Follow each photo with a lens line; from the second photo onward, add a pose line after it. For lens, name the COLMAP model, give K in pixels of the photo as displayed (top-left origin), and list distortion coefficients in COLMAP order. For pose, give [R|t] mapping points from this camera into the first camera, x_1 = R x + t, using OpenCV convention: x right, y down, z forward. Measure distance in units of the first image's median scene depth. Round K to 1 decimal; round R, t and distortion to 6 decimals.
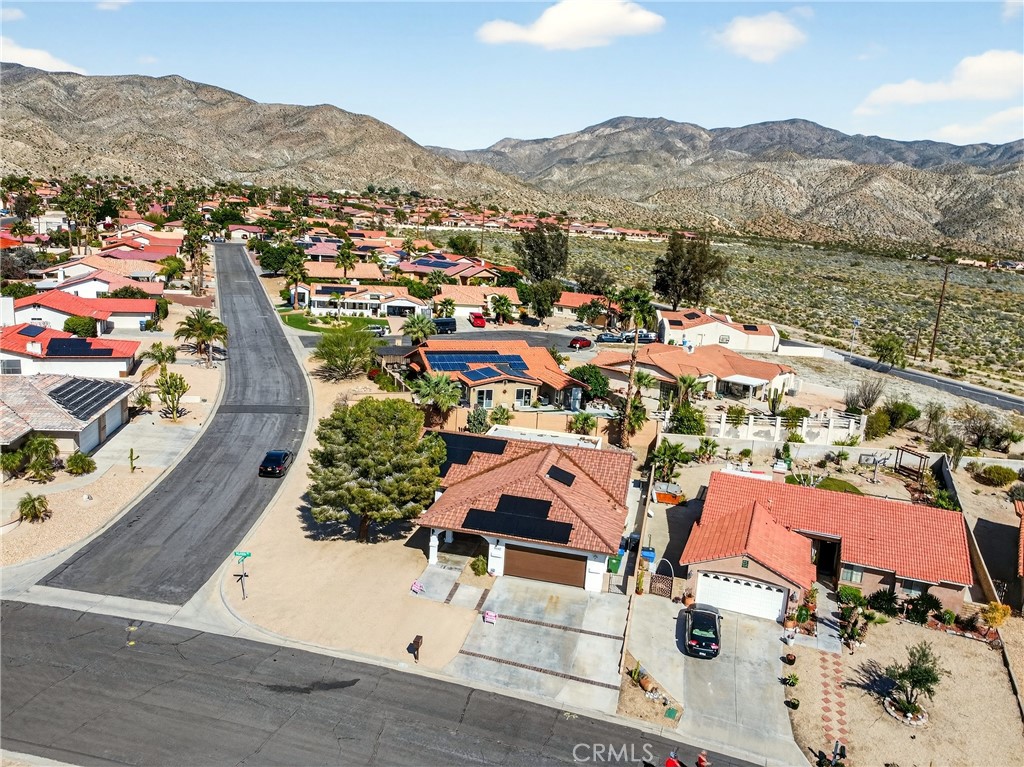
lens RADIAL K [[746.3, 0, 512.0], [0, 746.3, 383.5], [0, 0, 1]] dist [0.003571, 0.002058]
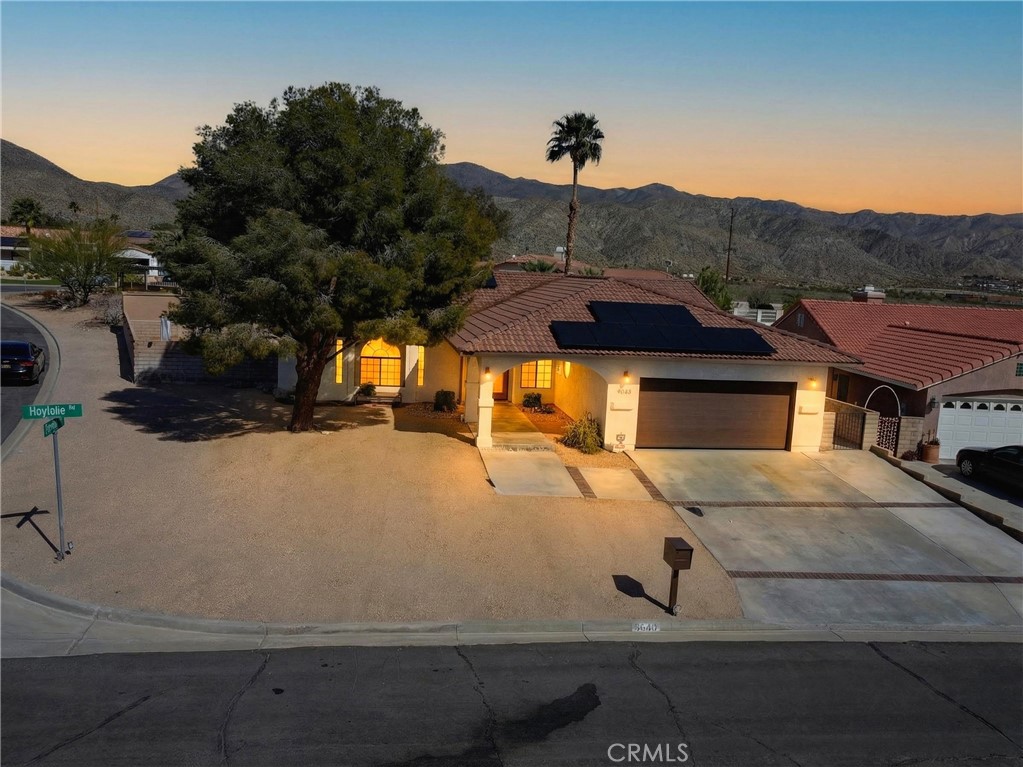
lens RADIAL K [[745.6, 0, 511.5], [0, 745.6, 383.5], [0, 0, 1]] dist [0.003571, 0.002058]
pose [[0.918007, -0.067846, 0.390717, -0.282379], [0.086225, 0.995834, -0.029669, 0.227386], [-0.387076, 0.060926, 0.920033, 0.592434]]
